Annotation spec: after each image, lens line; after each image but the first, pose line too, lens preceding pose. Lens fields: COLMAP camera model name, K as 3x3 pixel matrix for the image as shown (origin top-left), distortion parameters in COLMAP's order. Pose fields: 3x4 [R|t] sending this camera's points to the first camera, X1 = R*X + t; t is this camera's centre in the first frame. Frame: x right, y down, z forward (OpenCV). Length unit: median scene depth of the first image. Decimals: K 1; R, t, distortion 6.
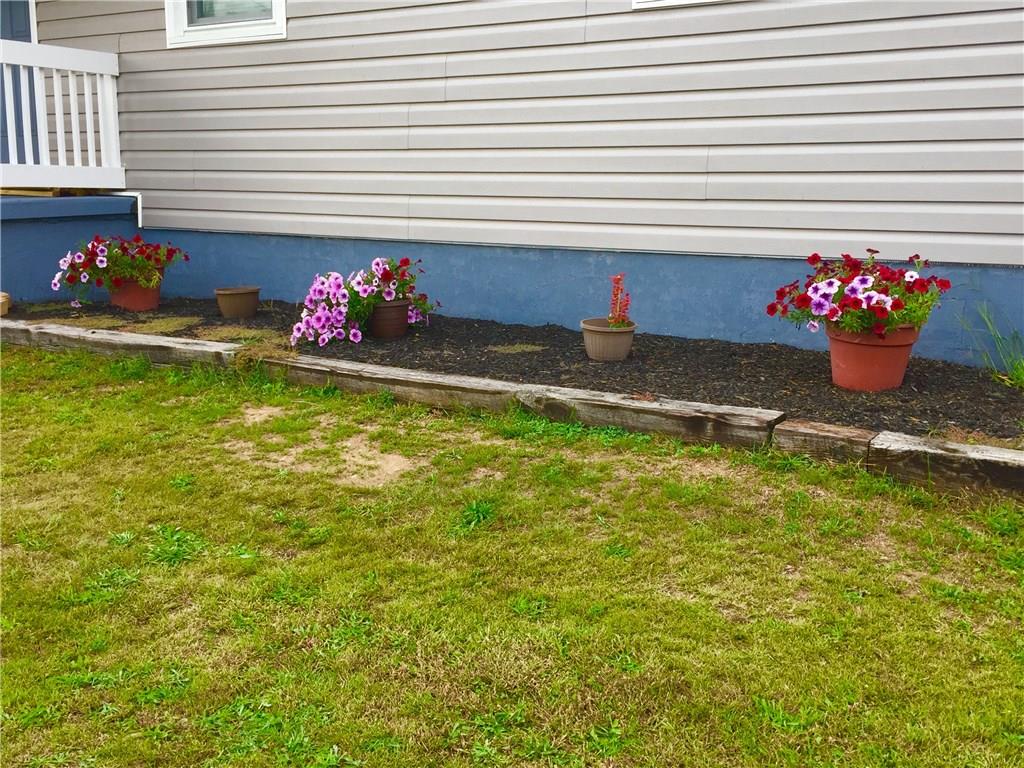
lens RADIAL K [[1107.1, 0, 513.2], [0, 1107.1, 382.1], [0, 0, 1]] dist [0.067494, 0.000000]
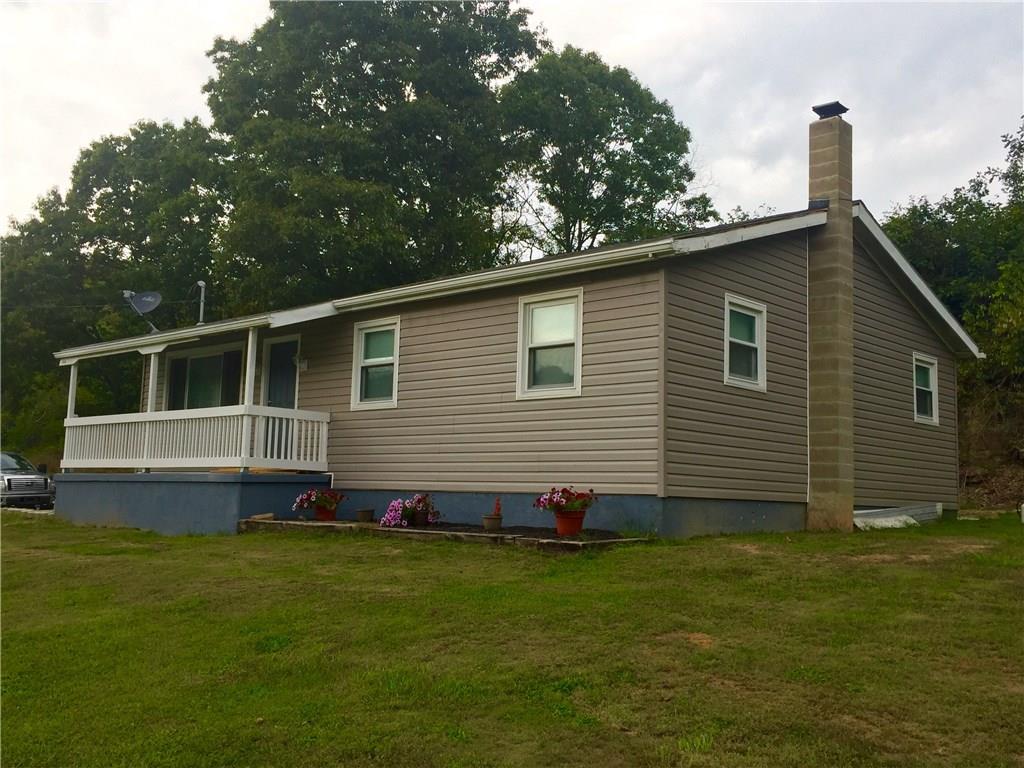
lens RADIAL K [[1011.9, 0, 511.6], [0, 1011.9, 386.3], [0, 0, 1]] dist [0.000888, 0.000000]
pose [[0.986300, -0.000761, -0.164958, 0.390191], [-0.046548, 0.958067, -0.282737, 0.244214], [0.158256, 0.286542, 0.944907, -1.001255]]
